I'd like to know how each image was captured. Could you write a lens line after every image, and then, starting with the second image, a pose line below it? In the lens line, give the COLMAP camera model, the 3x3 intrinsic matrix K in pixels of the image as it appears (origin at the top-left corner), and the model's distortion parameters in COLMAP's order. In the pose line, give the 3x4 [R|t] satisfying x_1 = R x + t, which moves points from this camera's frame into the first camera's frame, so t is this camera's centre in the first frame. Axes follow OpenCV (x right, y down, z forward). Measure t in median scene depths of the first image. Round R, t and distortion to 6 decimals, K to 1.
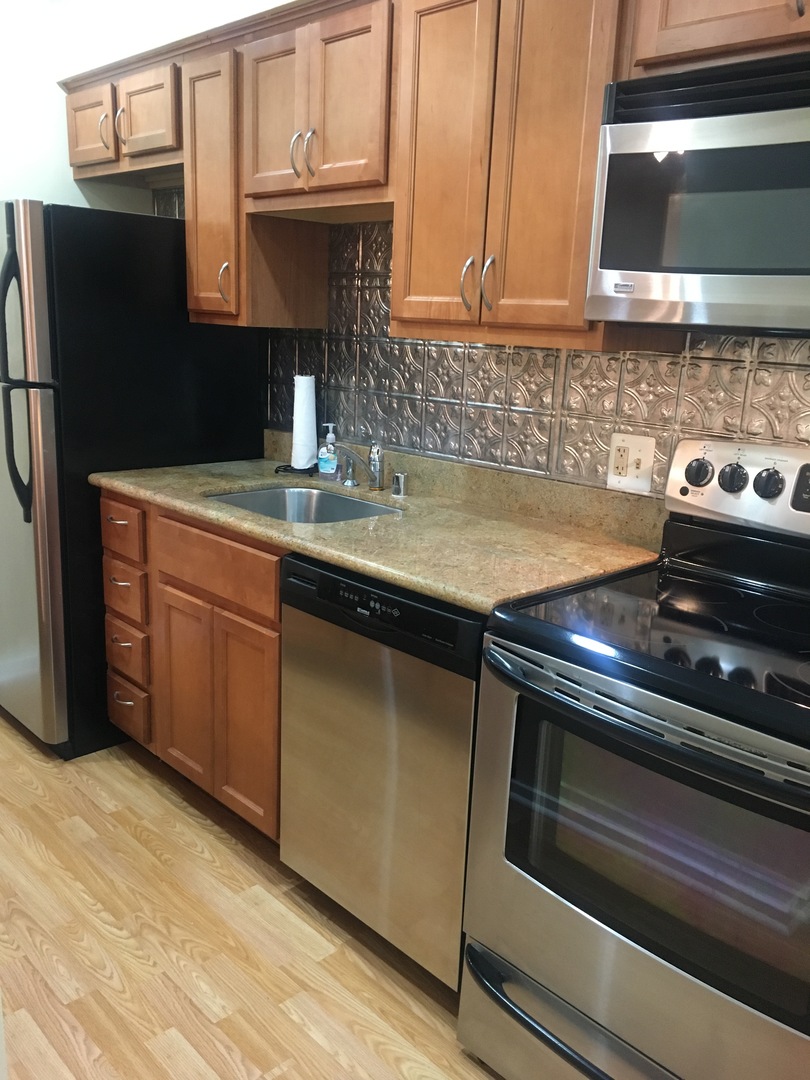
lens RADIAL K [[921.8, 0, 402.6], [0, 921.8, 542.7], [0, 0, 1]] dist [0.052507, -0.007358]
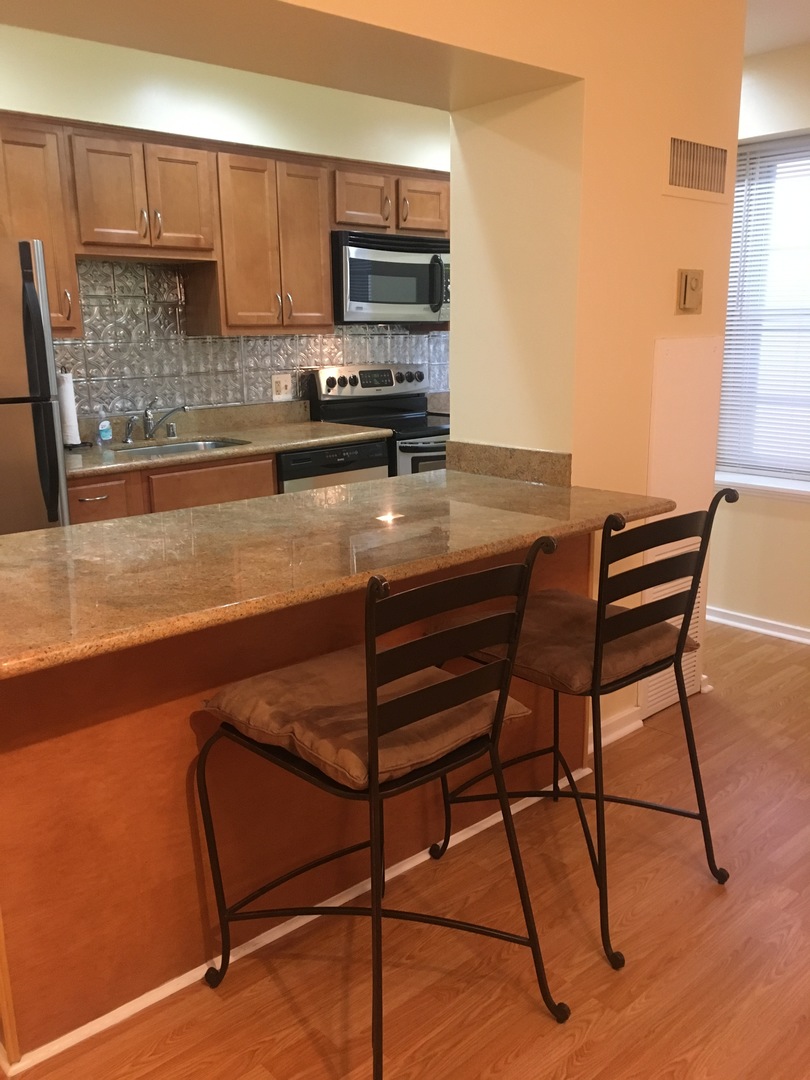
lens RADIAL K [[921.8, 0, 402.6], [0, 921.8, 542.7], [0, 0, 1]] dist [0.052507, -0.007358]
pose [[0.018292, -0.269440, 0.962844, -1.887564], [0.256172, 0.932122, 0.255976, -0.225802], [-0.966458, 0.241971, 0.086073, 0.627095]]
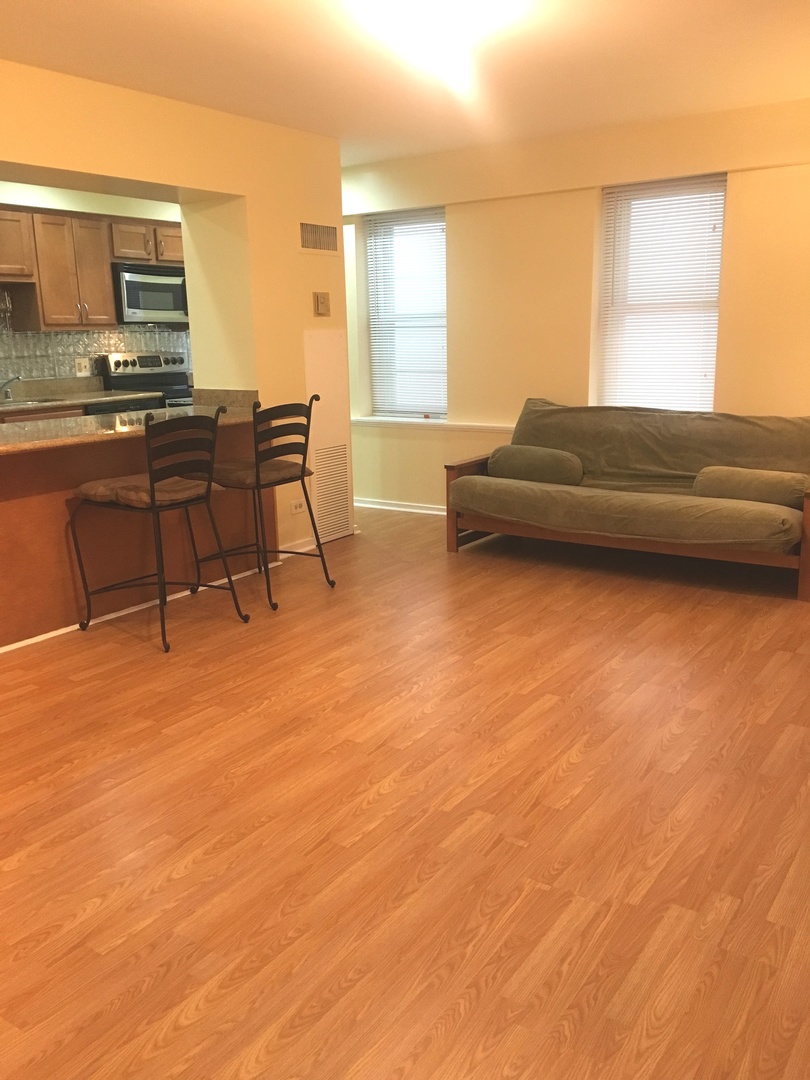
lens RADIAL K [[921.3, 0, 405.0], [0, 921.3, 540.0], [0, 0, 1]] dist [0.058949, -0.009423]
pose [[-0.211630, -0.253301, 0.943955, -3.077000], [0.250605, 0.919477, 0.302917, -0.226745], [-0.944674, 0.300666, -0.131110, 0.551611]]
